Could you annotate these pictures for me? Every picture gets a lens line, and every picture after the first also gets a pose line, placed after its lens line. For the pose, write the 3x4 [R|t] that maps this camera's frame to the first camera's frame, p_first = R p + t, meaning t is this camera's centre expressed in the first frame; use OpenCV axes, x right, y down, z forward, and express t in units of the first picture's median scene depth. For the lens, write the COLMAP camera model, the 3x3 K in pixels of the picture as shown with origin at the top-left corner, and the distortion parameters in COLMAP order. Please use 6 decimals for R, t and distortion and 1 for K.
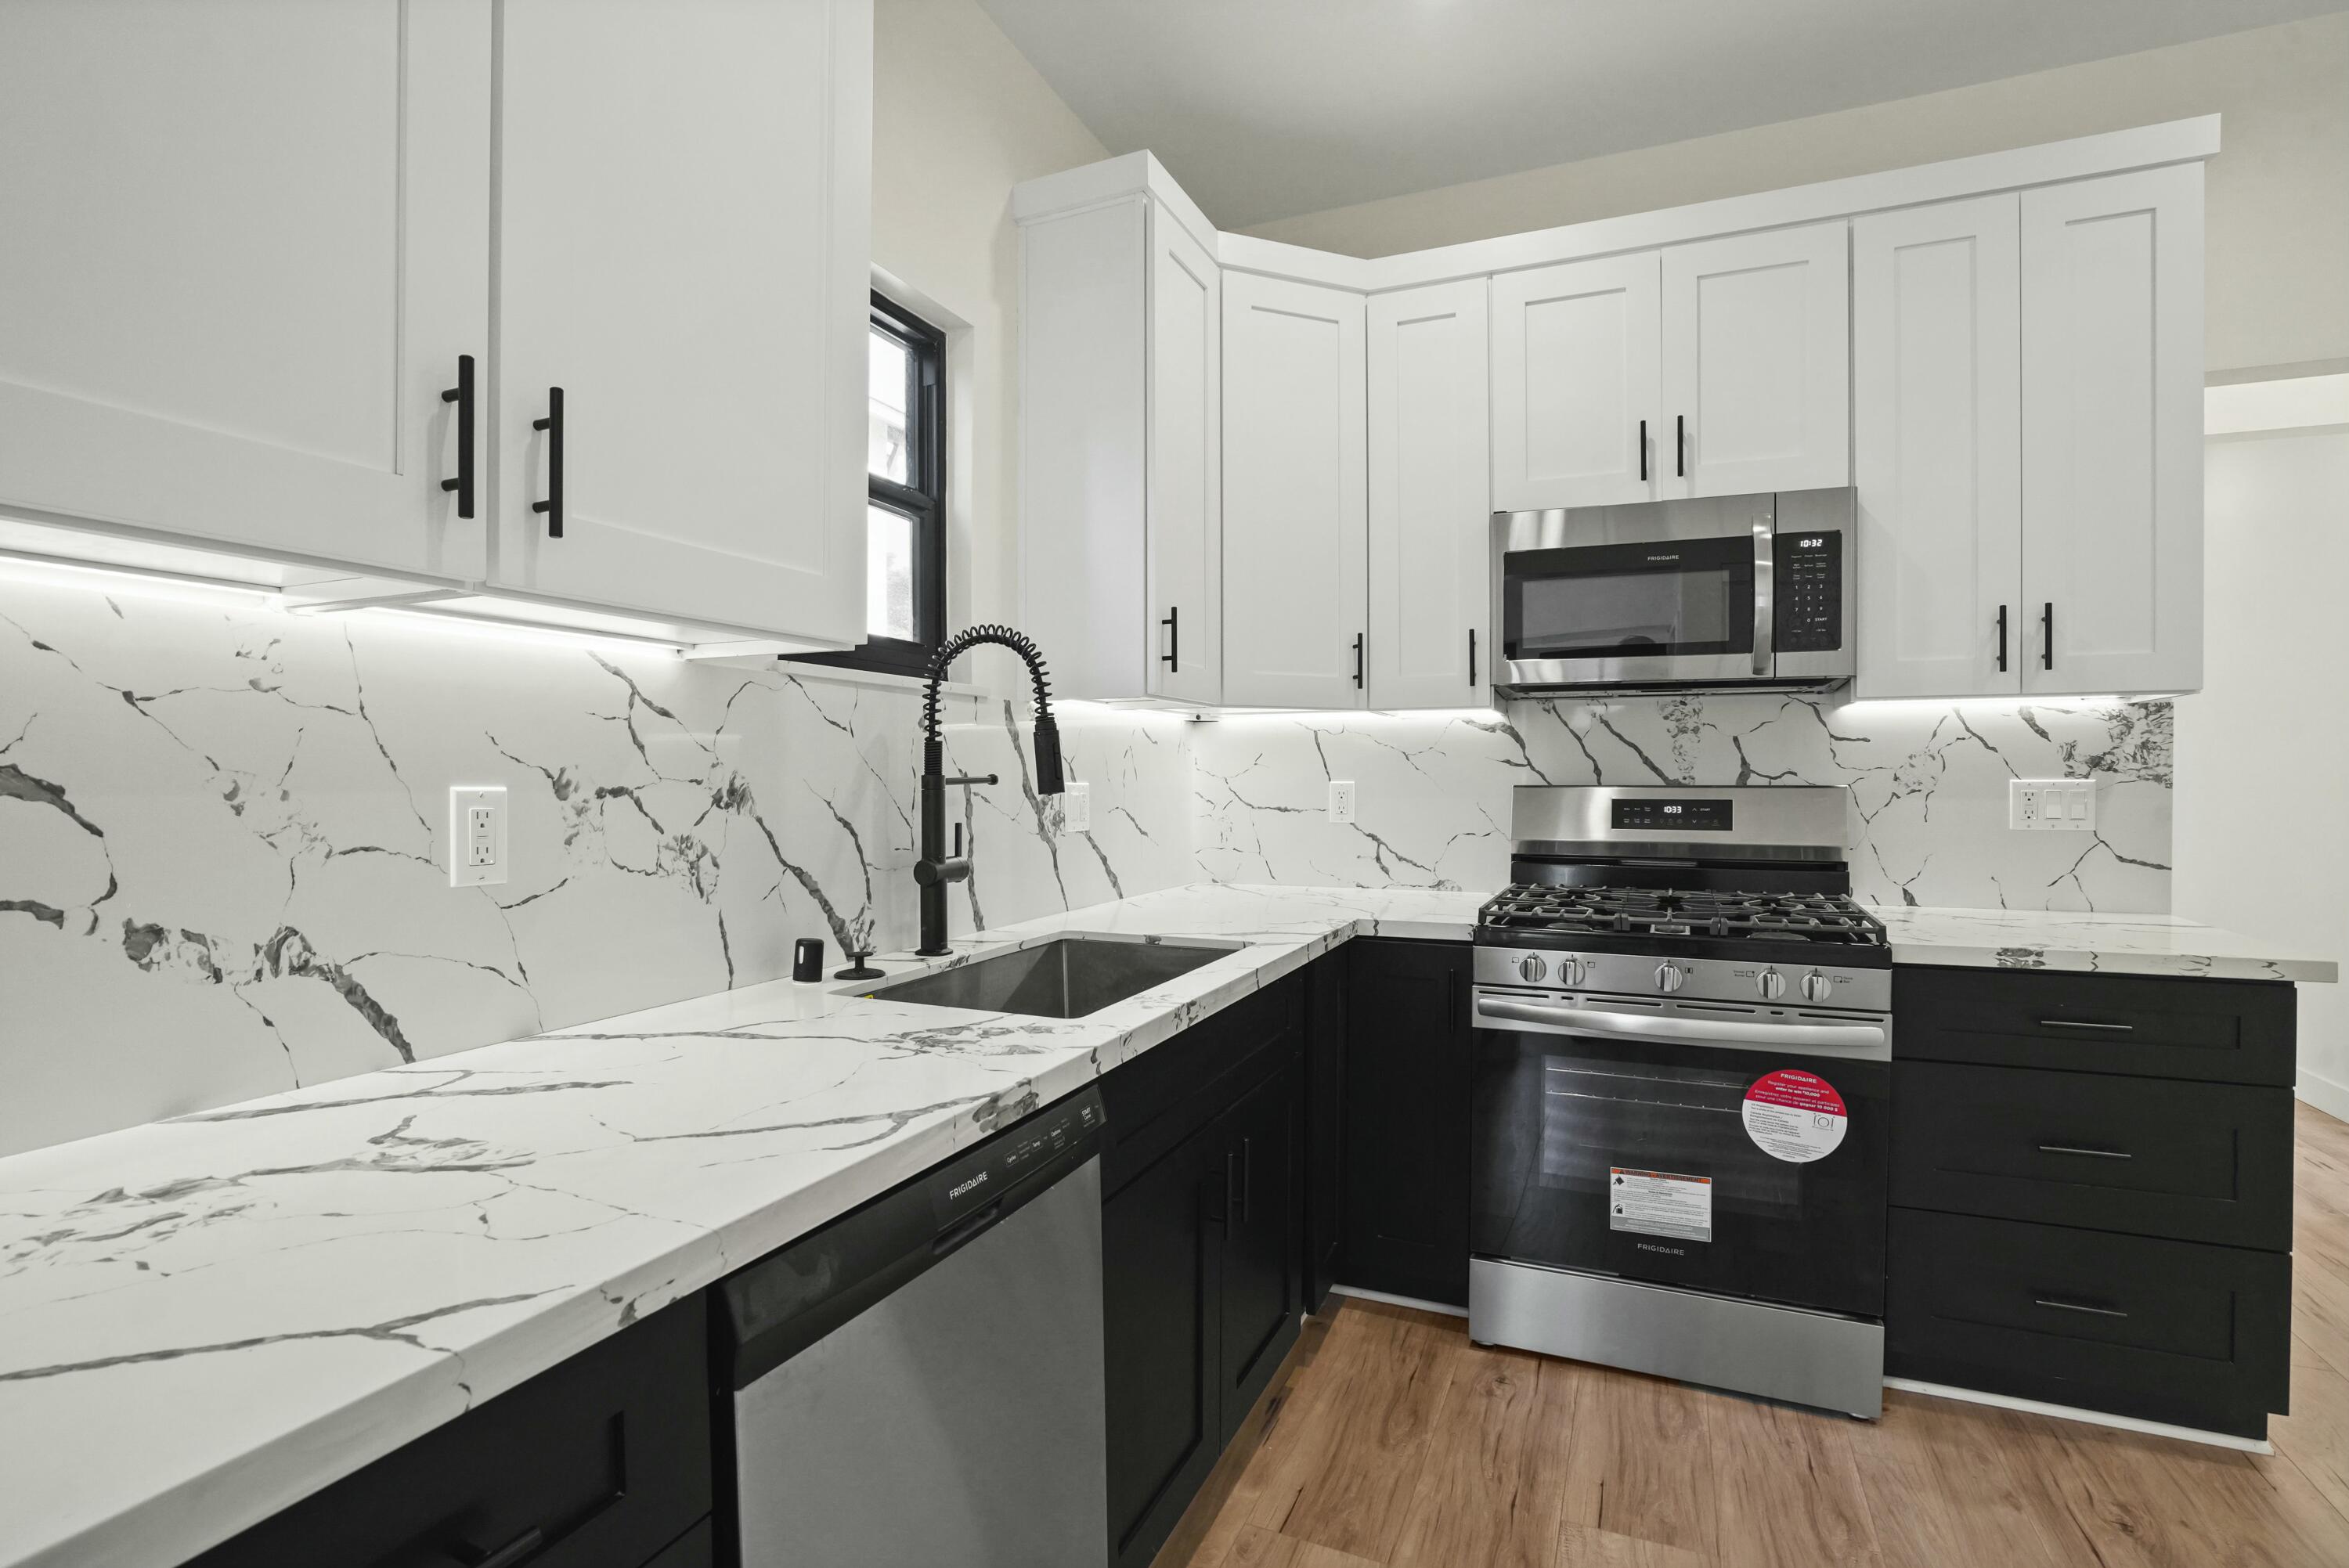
lens RADIAL K [[1099.9, 0, 1148.2], [0, 1099.9, 786.6], [0, 0, 1]] dist [-0.057817, 0.024509]
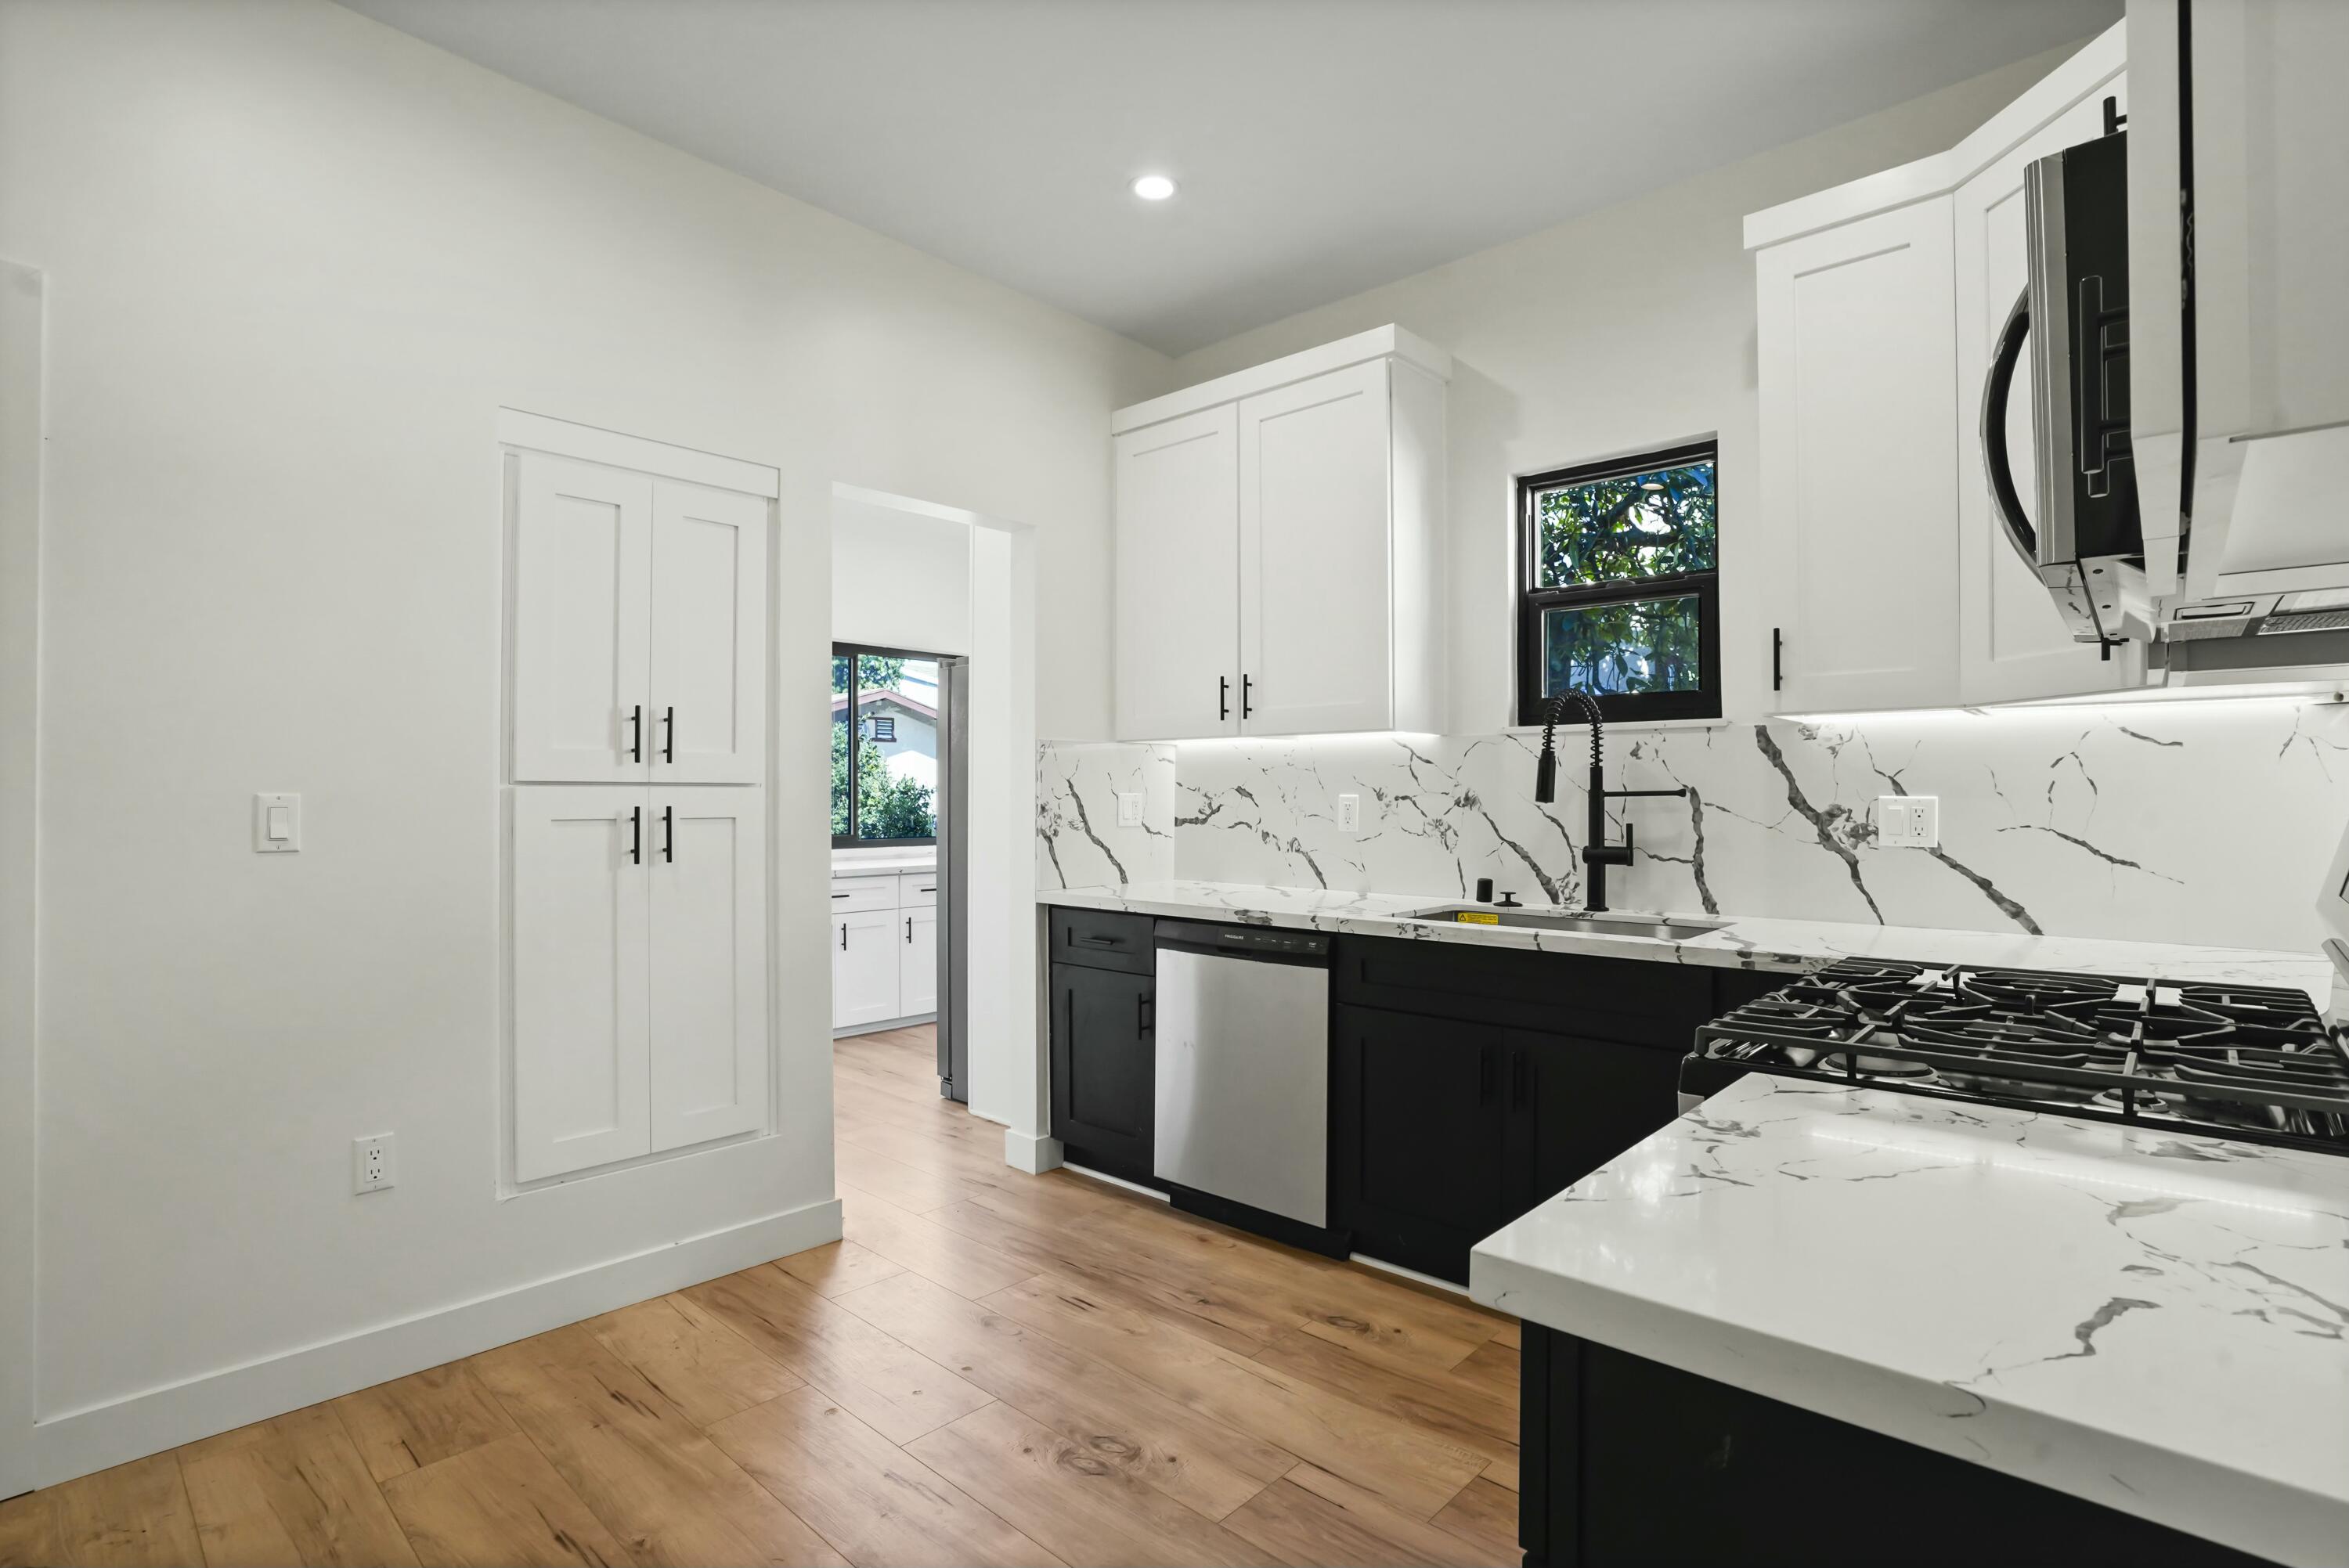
lens RADIAL K [[1099.9, 0, 1148.2], [0, 1099.9, 786.6], [0, 0, 1]] dist [-0.057817, 0.024509]
pose [[-0.286074, 0.004620, -0.958196, 1.741091], [-0.001278, 0.999986, 0.005203, -0.027832], [0.958207, 0.002713, -0.286064, 1.051733]]
